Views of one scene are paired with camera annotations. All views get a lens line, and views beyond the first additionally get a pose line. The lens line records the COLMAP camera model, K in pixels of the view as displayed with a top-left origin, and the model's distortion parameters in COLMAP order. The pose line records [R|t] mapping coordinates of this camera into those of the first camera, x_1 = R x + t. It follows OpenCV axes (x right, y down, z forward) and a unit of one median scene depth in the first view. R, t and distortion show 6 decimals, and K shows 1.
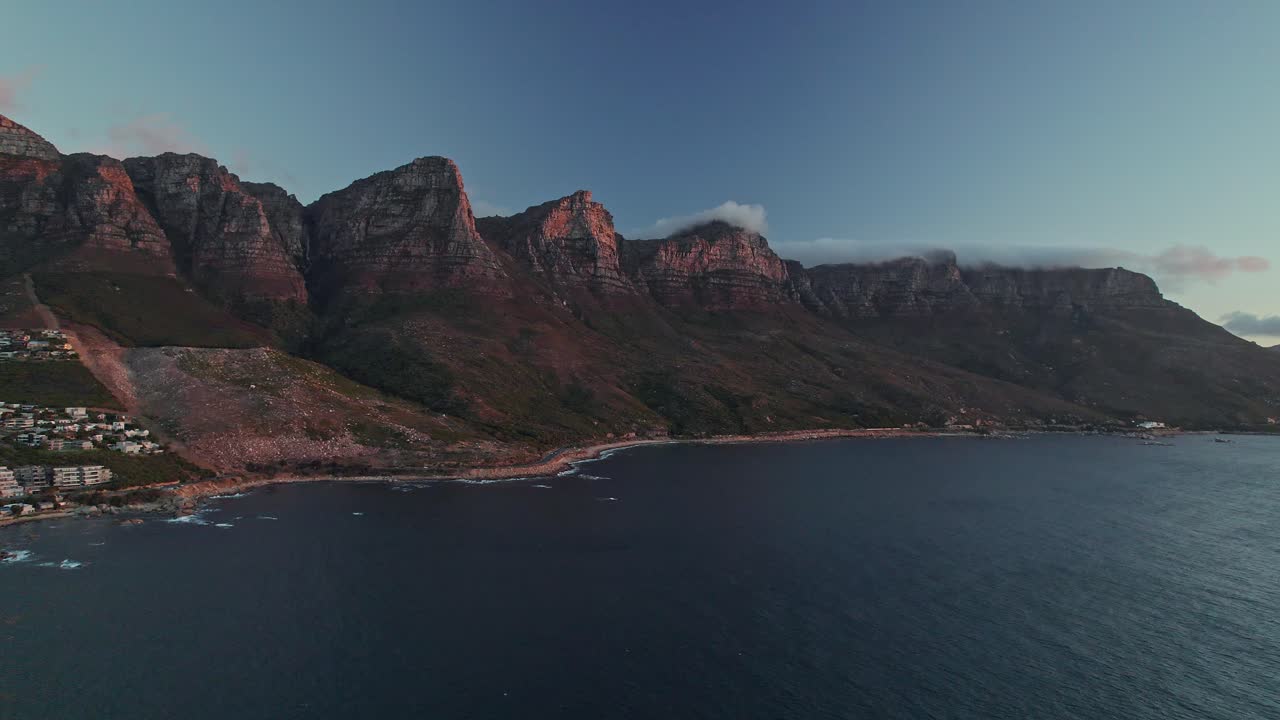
lens RADIAL K [[830.0, 0, 640.7], [0, 830.0, 361.0], [0, 0, 1]] dist [-0.067127, 0.055636]
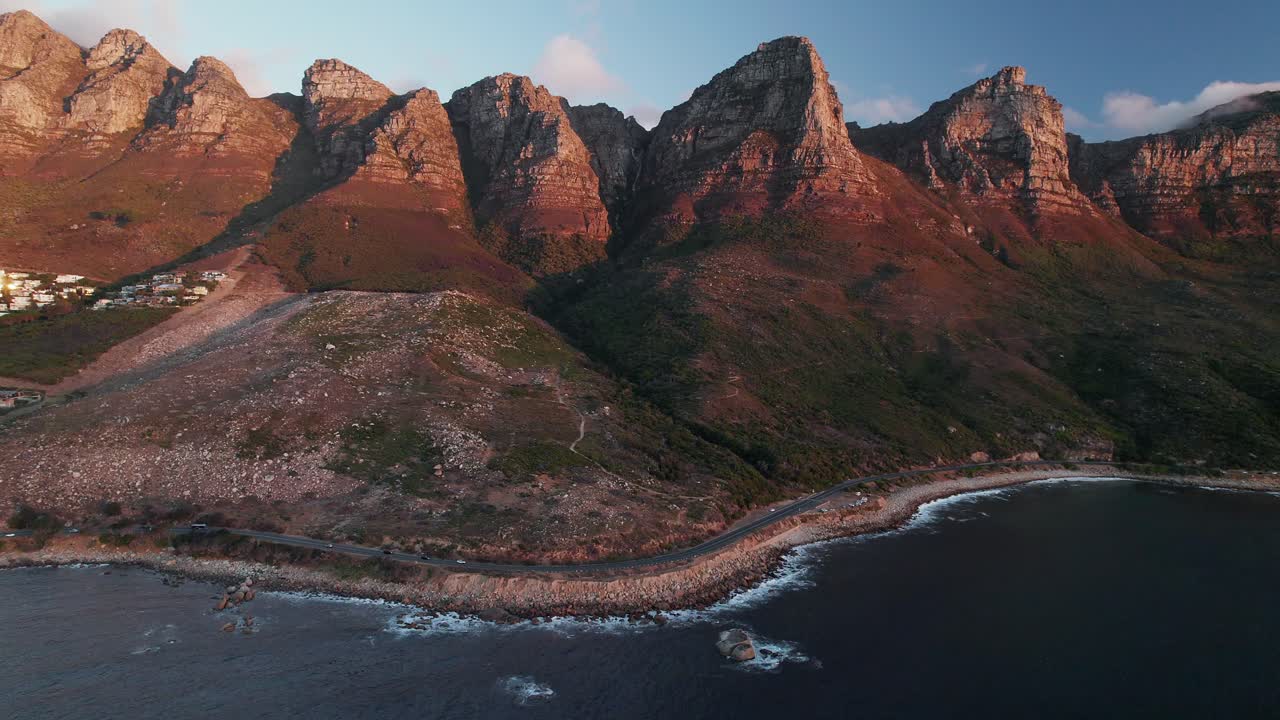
lens RADIAL K [[830.0, 0, 638.4], [0, 830.0, 368.8], [0, 0, 1]] dist [-0.067127, 0.055636]
pose [[0.855285, 0.033597, -0.517067, 0.027511], [-0.004349, 0.998326, 0.057674, 0.005359], [0.518139, -0.047079, 0.854000, 0.302451]]
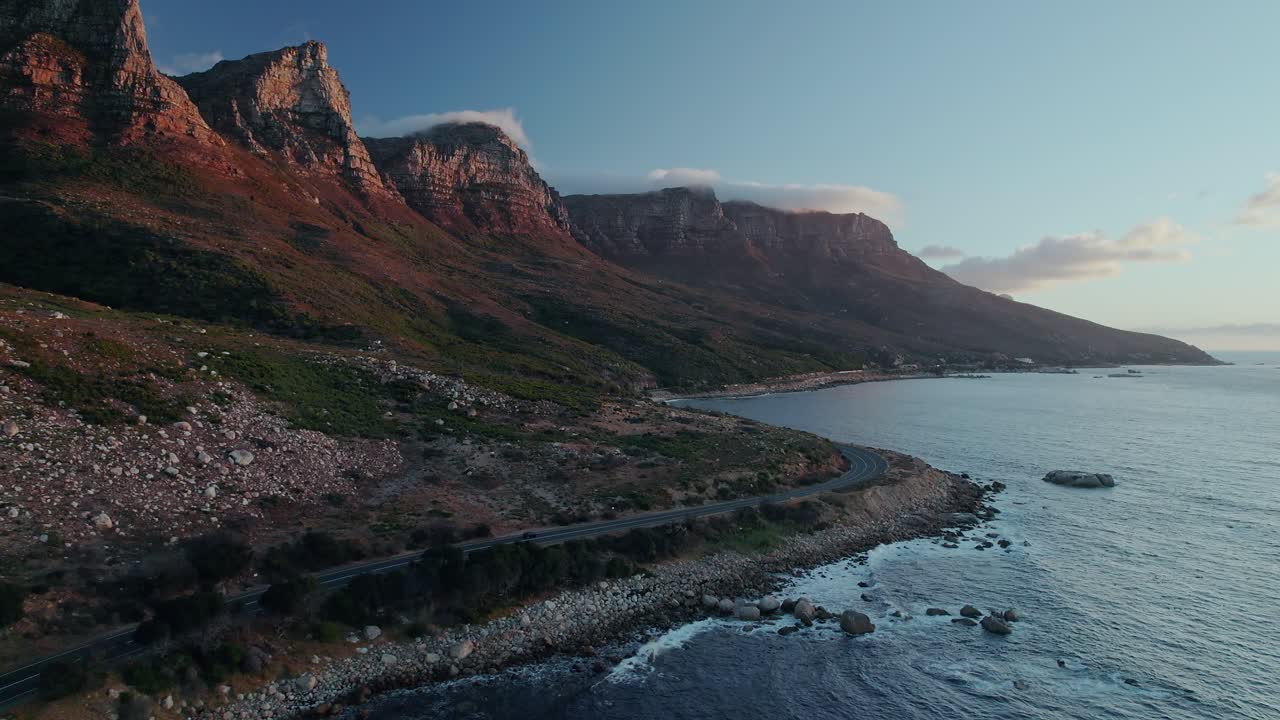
lens RADIAL K [[830.0, 0, 649.4], [0, 830.0, 361.6], [0, 0, 1]] dist [-0.067127, 0.055636]
pose [[0.890588, -0.030582, 0.453783, -0.161655], [0.012923, 0.999036, 0.041965, 0.031679], [-0.454628, -0.031509, 0.890124, 0.336628]]
